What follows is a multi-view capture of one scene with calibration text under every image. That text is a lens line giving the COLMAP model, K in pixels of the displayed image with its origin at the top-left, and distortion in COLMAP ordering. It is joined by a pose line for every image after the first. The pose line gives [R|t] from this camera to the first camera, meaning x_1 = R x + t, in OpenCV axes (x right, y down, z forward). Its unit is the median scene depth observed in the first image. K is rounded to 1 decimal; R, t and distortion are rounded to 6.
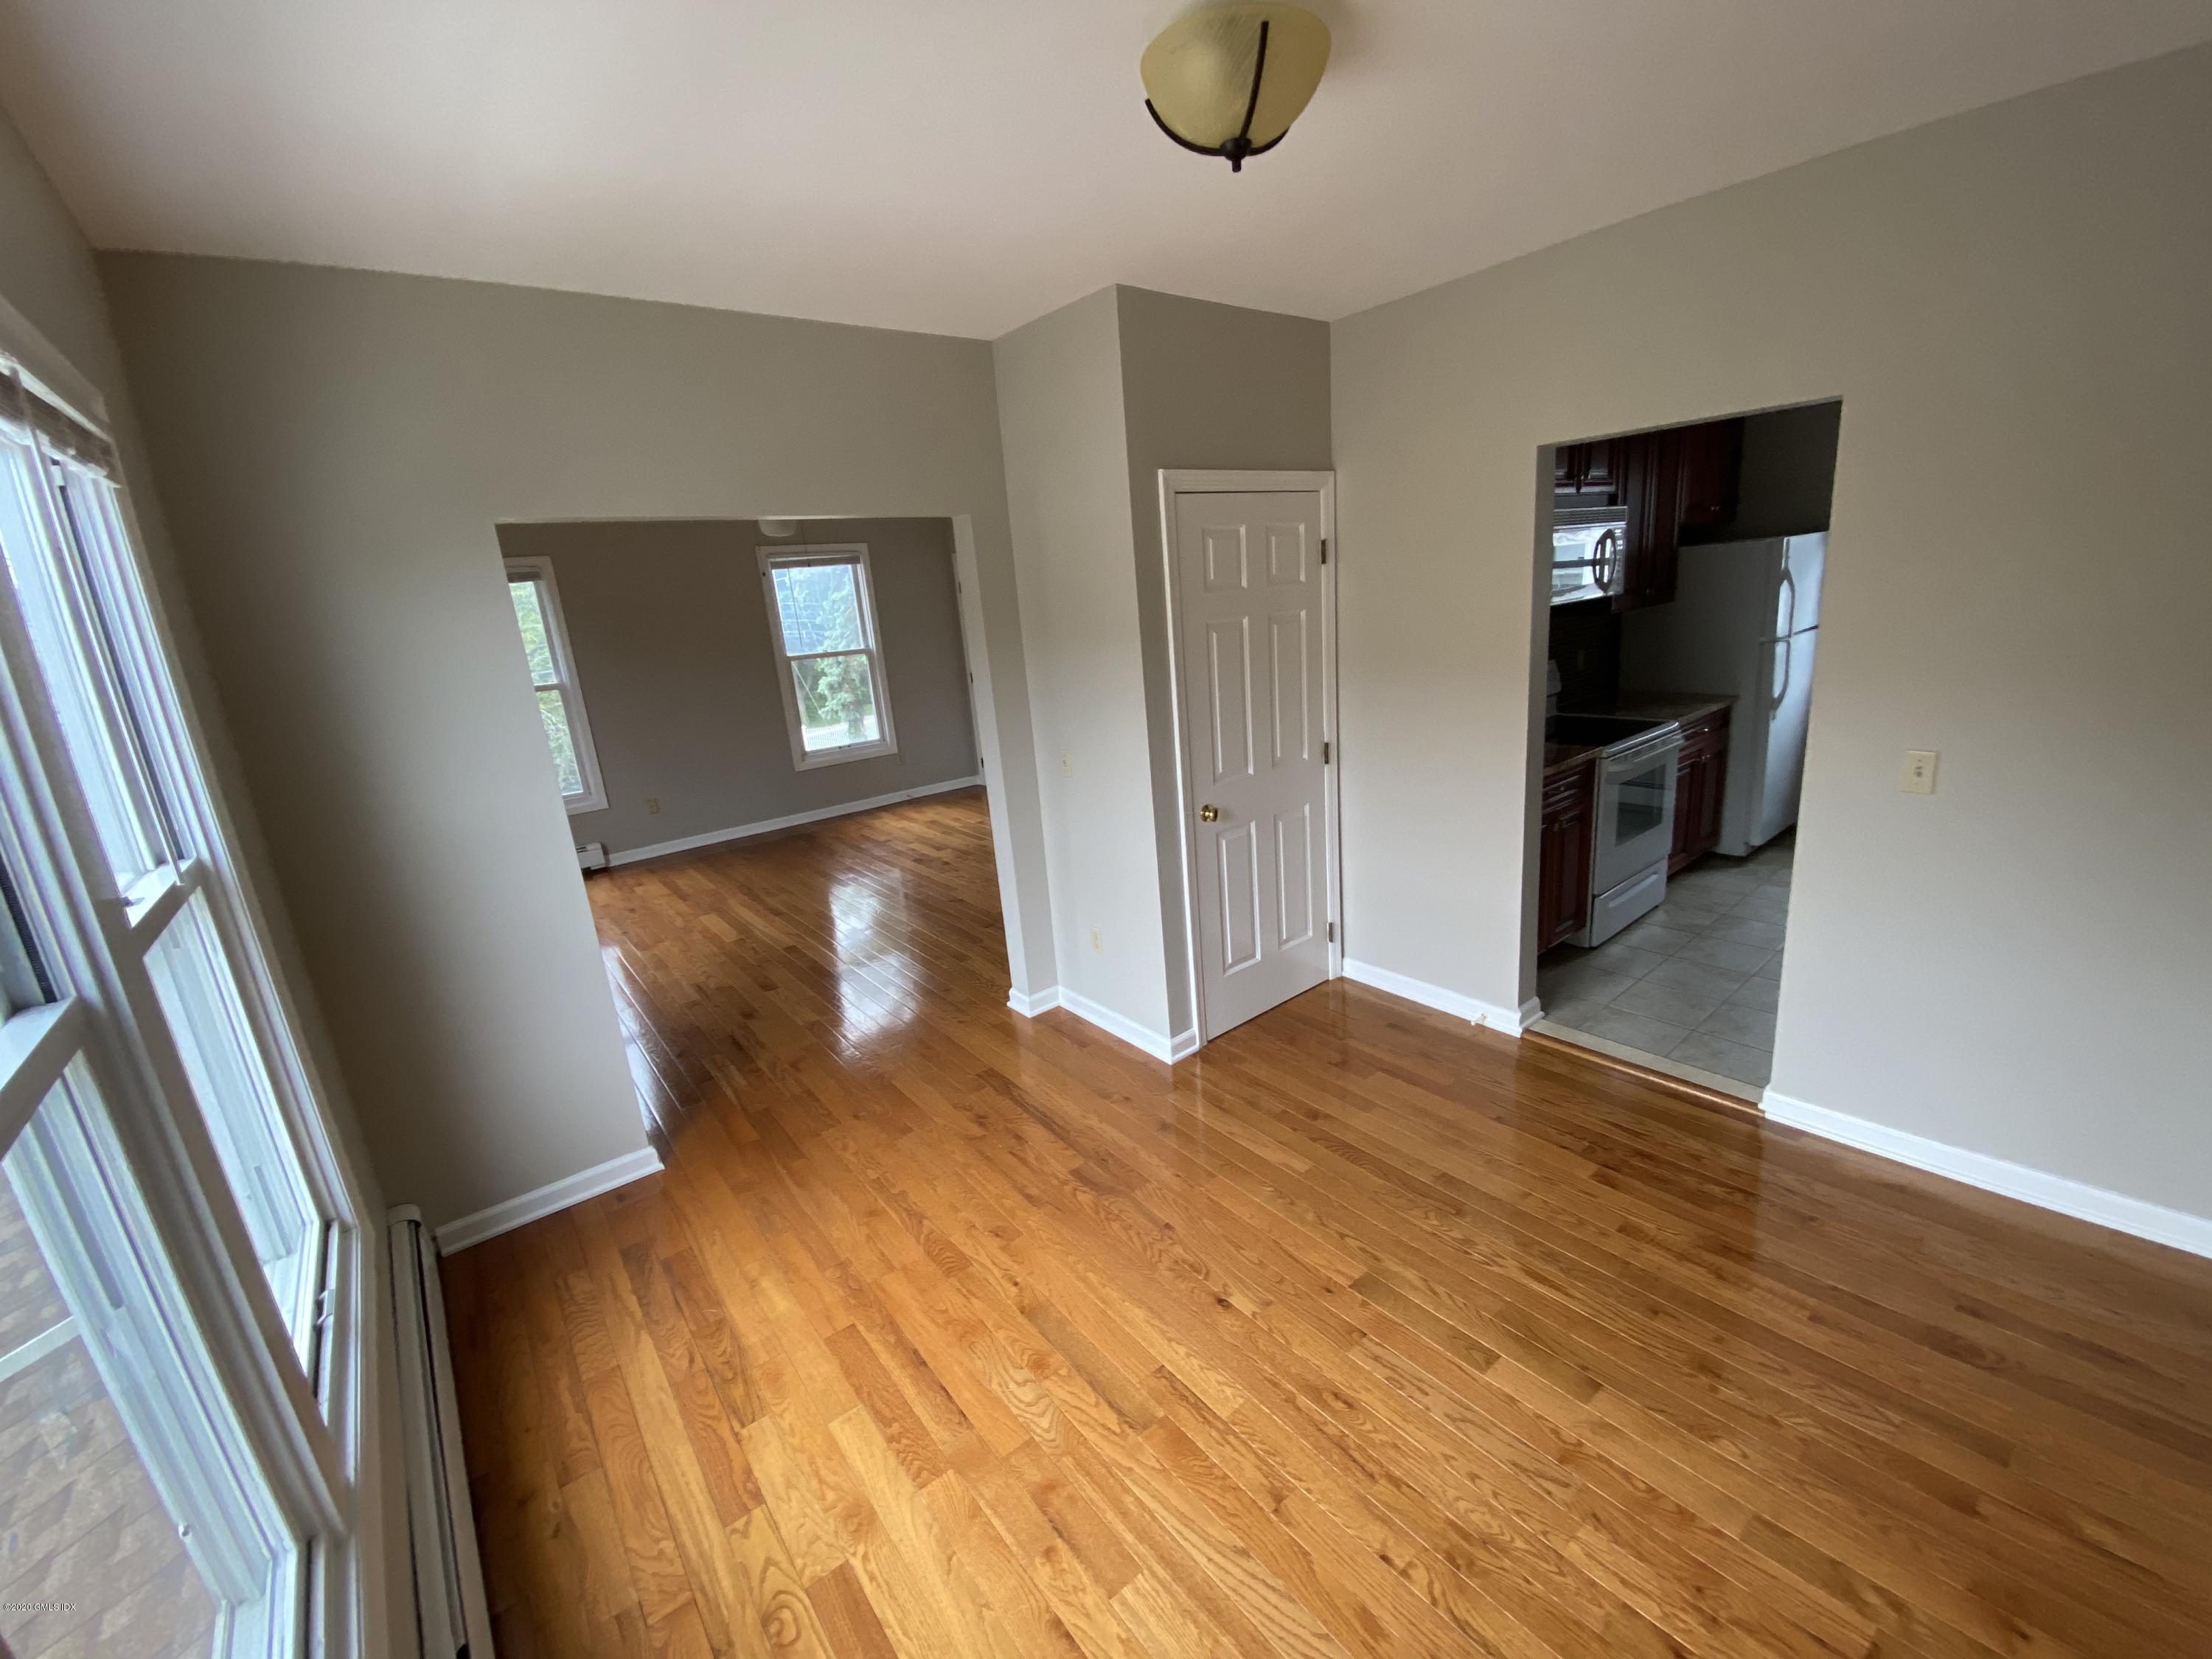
lens RADIAL K [[886.9, 0, 1121.2], [0, 886.9, 833.4], [0, 0, 1]] dist [-0.000219, -0.000065]
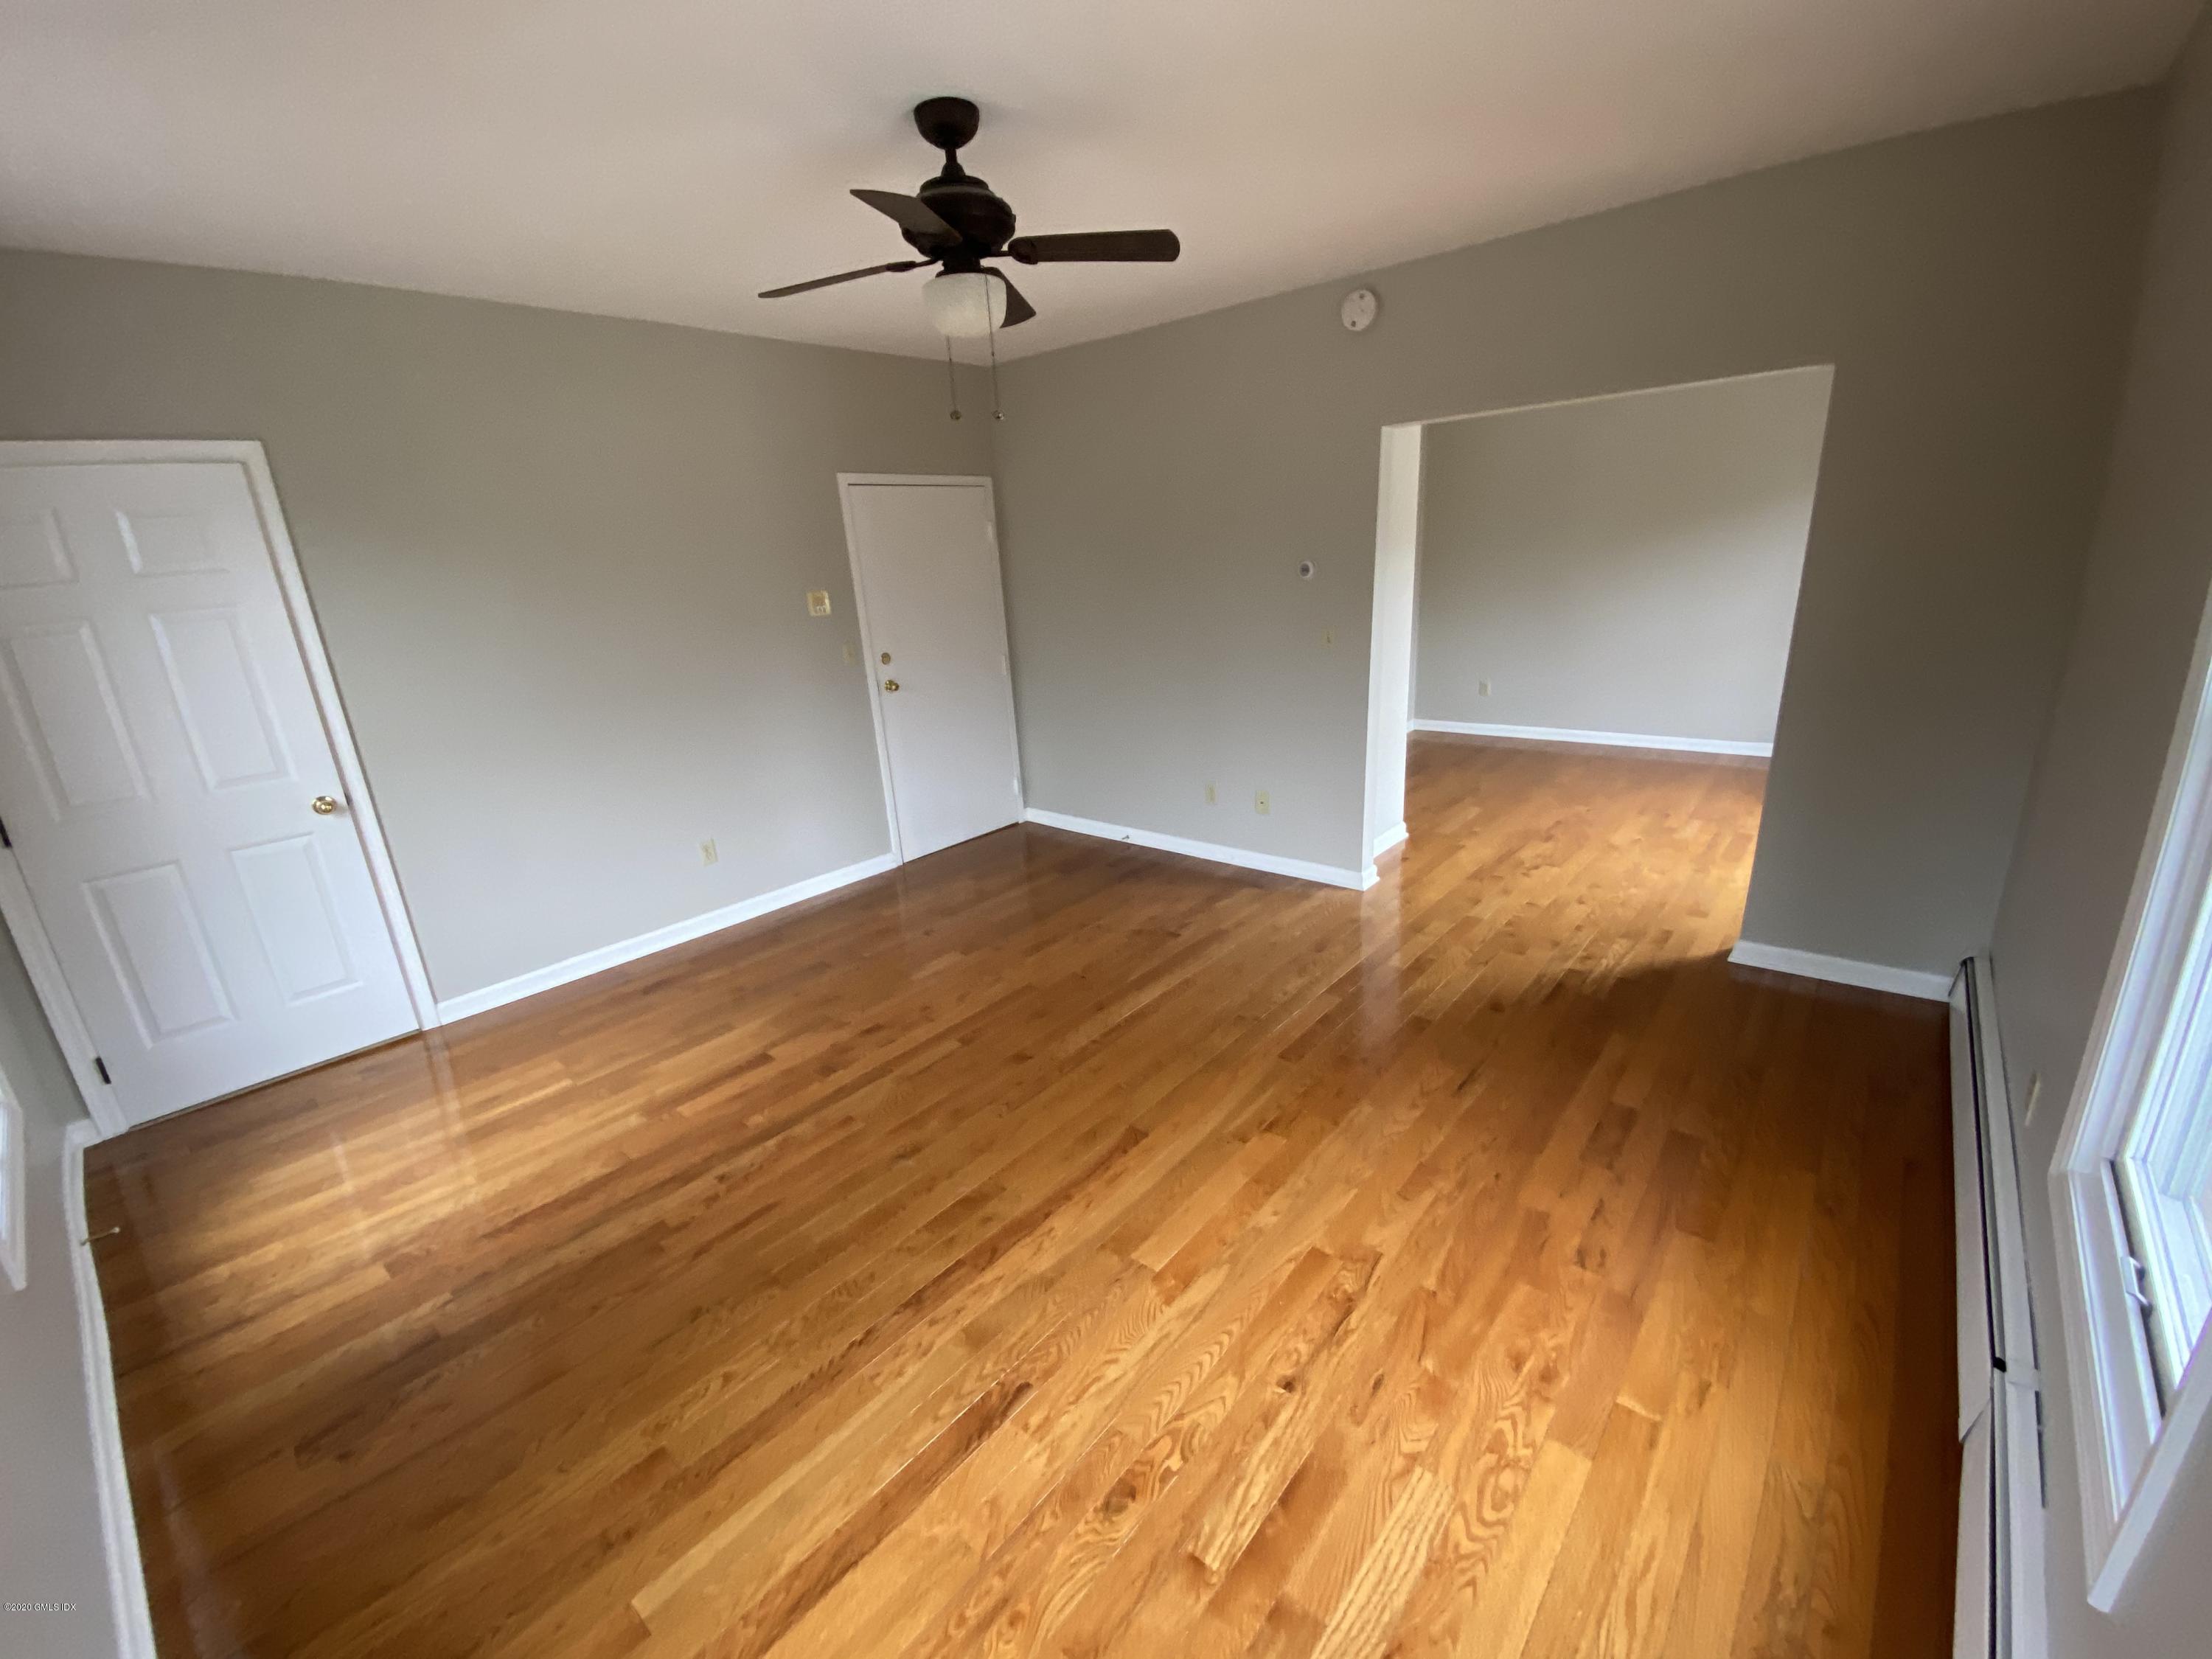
lens RADIAL K [[900.3, 0, 1105.0], [0, 900.3, 813.4], [0, 0, 1]] dist [0.034674, -0.027605]
pose [[-0.161715, -0.200051, 0.966348, -0.782970], [0.334111, 0.910306, 0.244361, -0.185904], [-0.928557, 0.362384, -0.080371, 0.938639]]
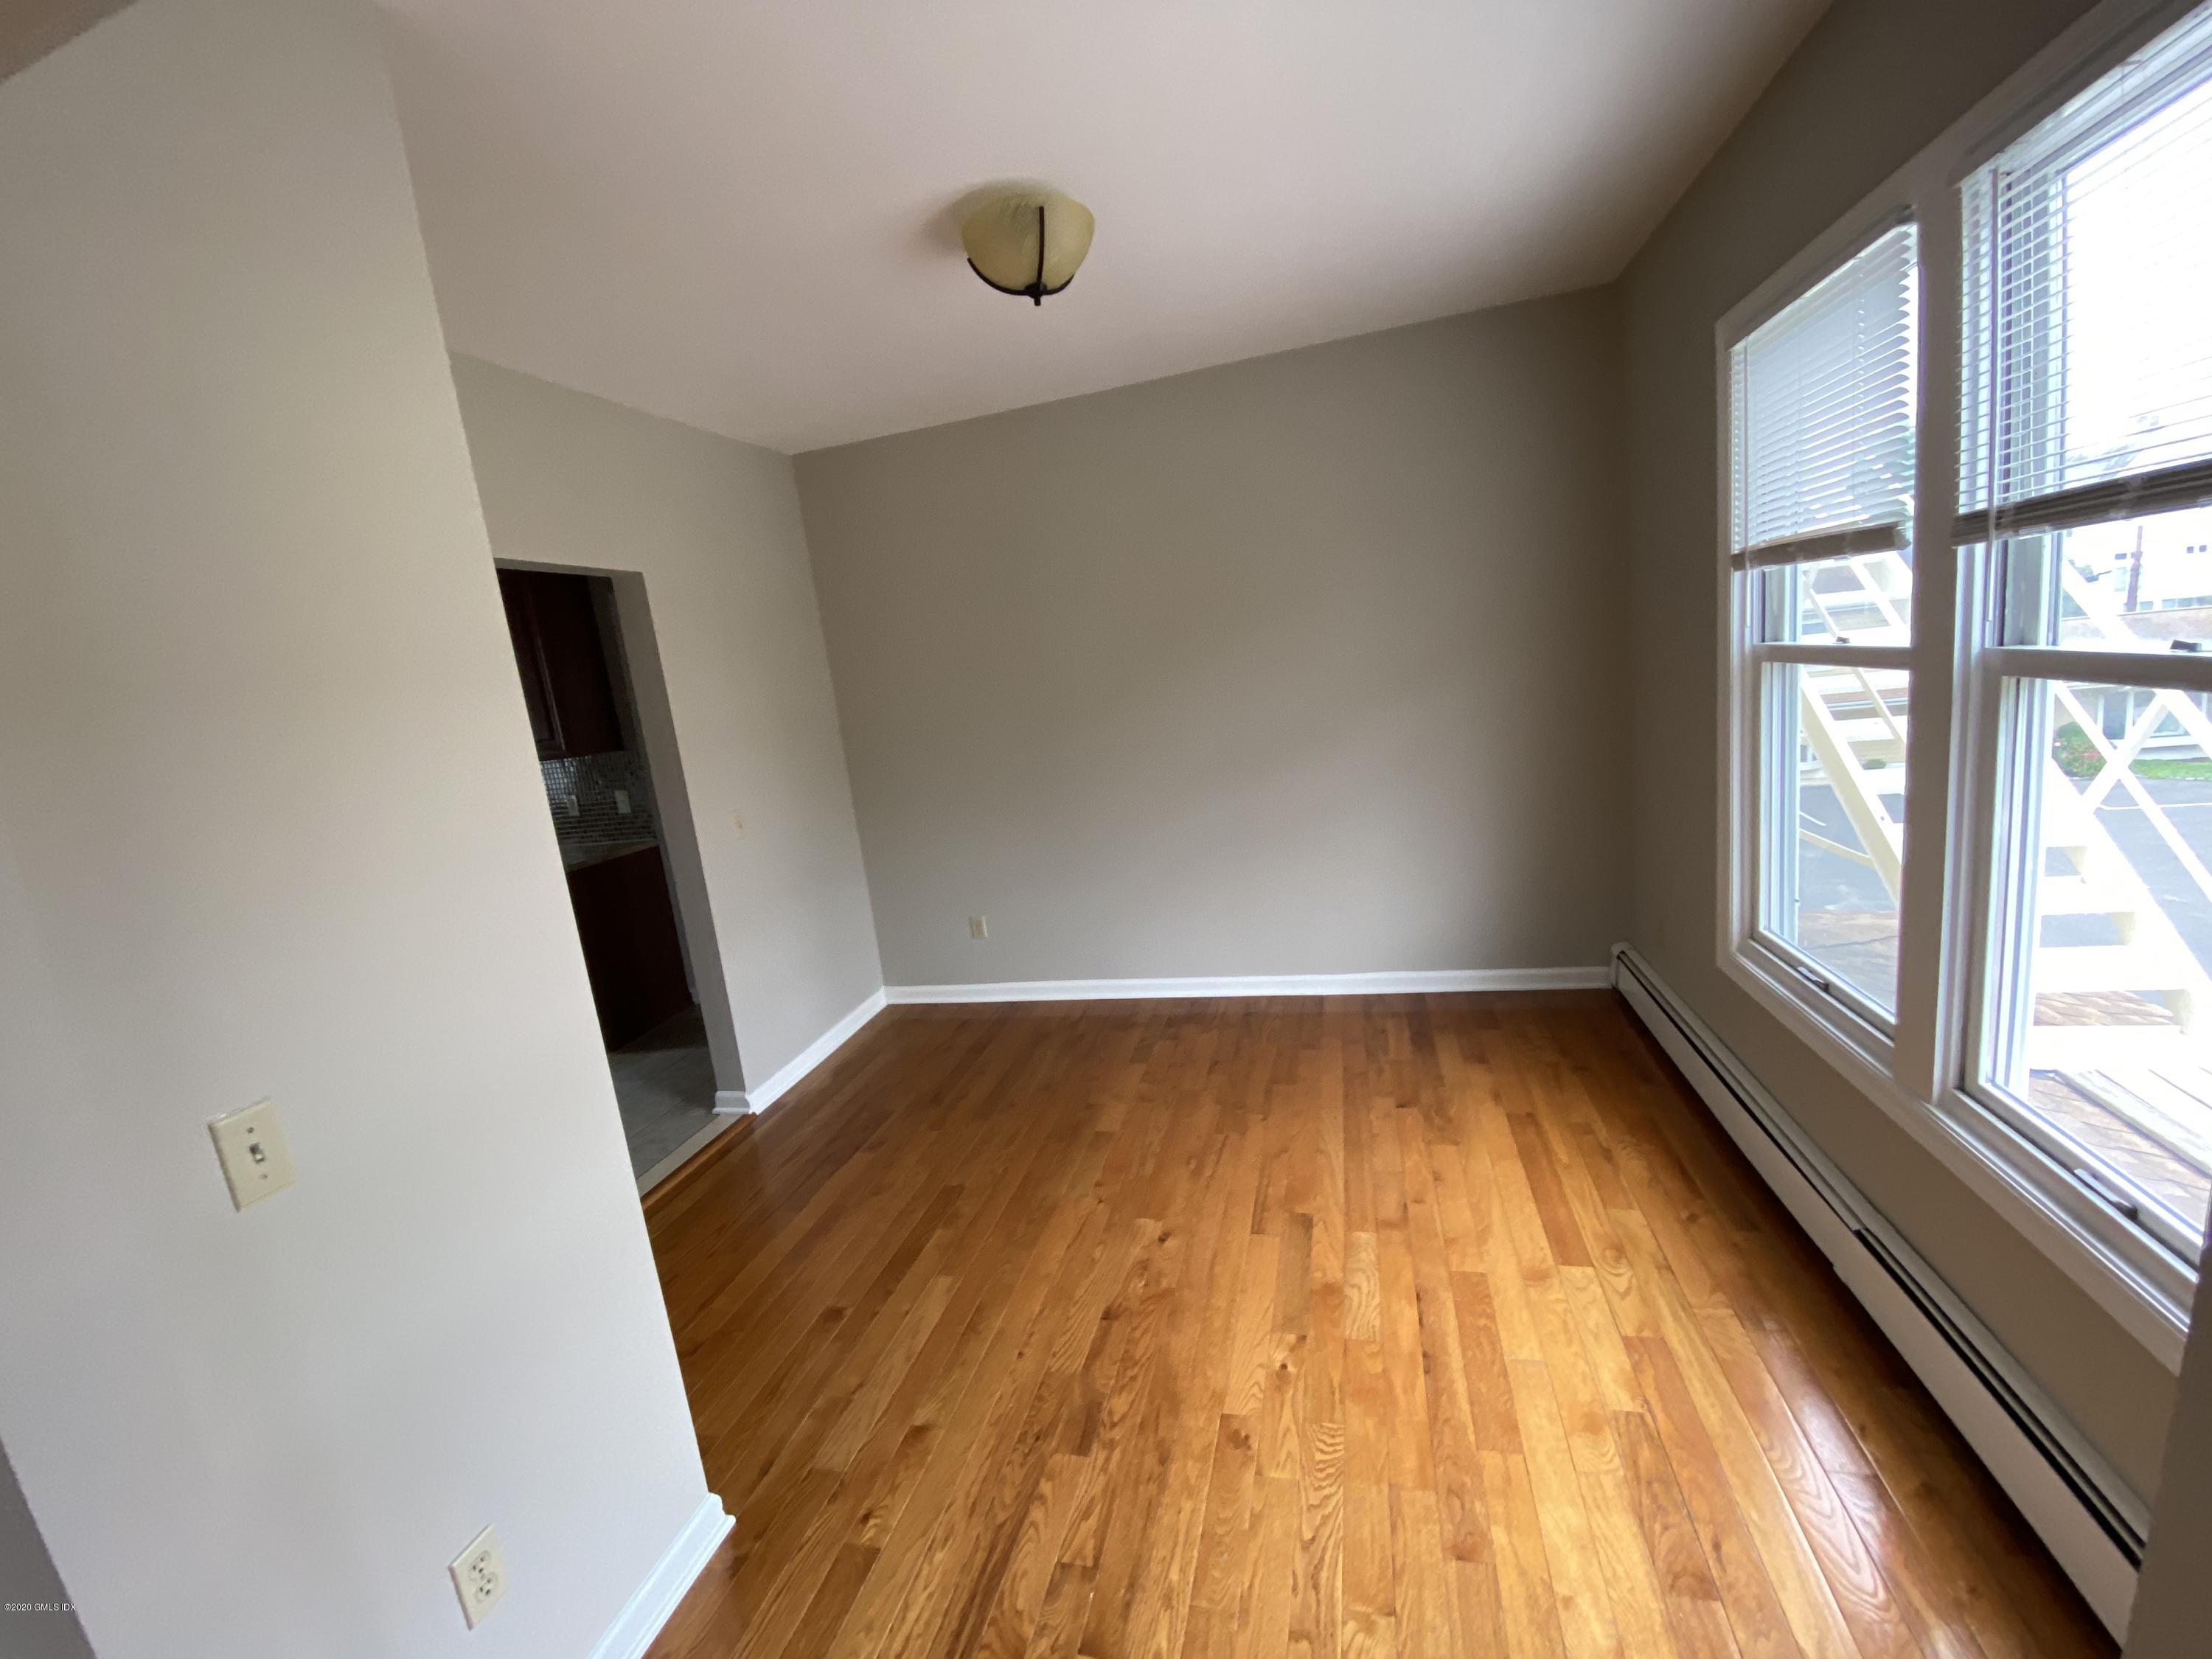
lens RADIAL K [[900.5, 0, 1106.0], [0, 900.5, 829.5], [0, 0, 1]] dist [-0.012366, -0.000245]
pose [[-0.573222, 0.002403, 0.819397, -0.295100], [0.376471, 0.888974, 0.260759, -0.090677], [-0.727795, 0.457952, -0.510484, 0.548333]]
